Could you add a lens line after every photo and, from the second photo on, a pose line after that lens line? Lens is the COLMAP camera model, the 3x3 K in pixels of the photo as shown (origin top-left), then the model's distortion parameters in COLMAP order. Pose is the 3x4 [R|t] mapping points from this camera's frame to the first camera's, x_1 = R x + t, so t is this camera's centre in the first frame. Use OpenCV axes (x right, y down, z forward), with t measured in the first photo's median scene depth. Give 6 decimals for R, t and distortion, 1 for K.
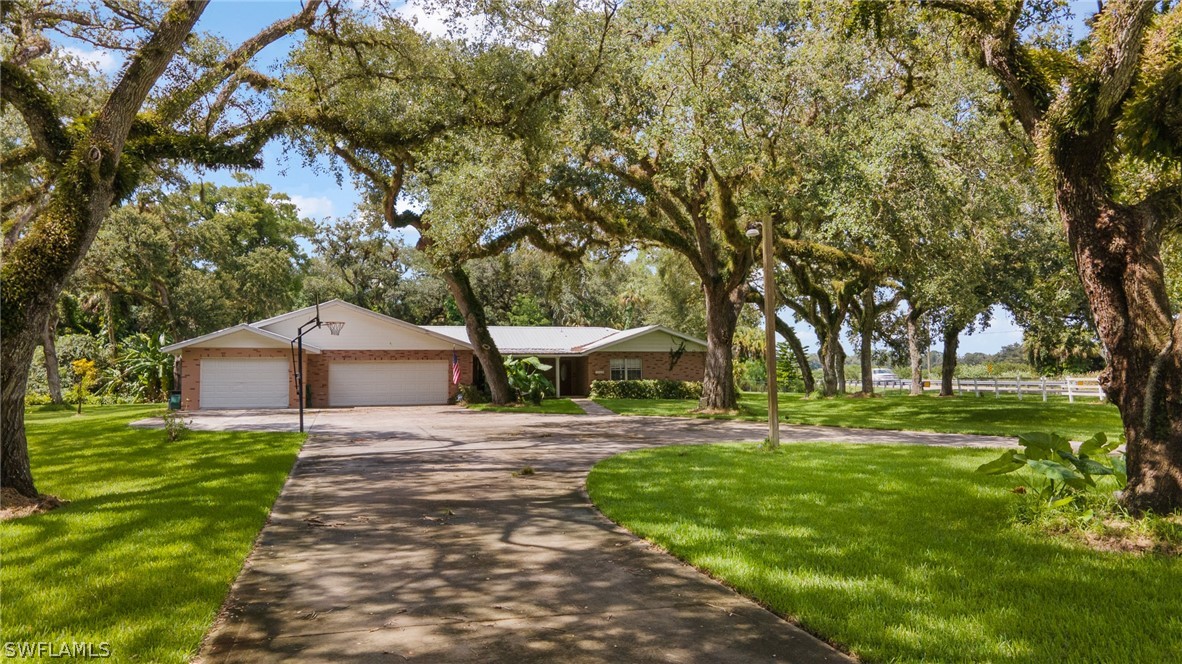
lens RADIAL K [[911.1, 0, 598.1], [0, 911.1, 328.3], [0, 0, 1]] dist [0.044671, -0.003054]
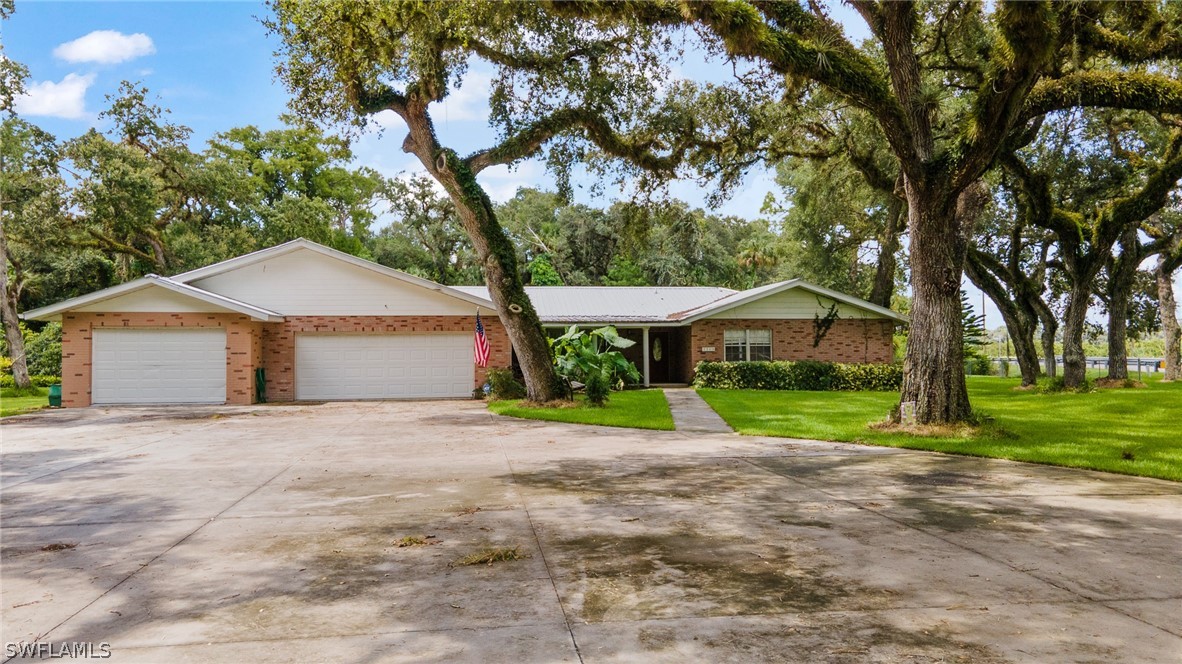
lens RADIAL K [[890.5, 0, 585.1], [0, 890.5, 331.0], [0, 0, 1]] dist [0.044307, 0.021652]
pose [[0.989024, -0.002891, -0.147730, 0.009295], [0.007325, 0.999539, 0.029477, 0.014580], [0.147576, -0.030235, 0.988588, 0.338827]]
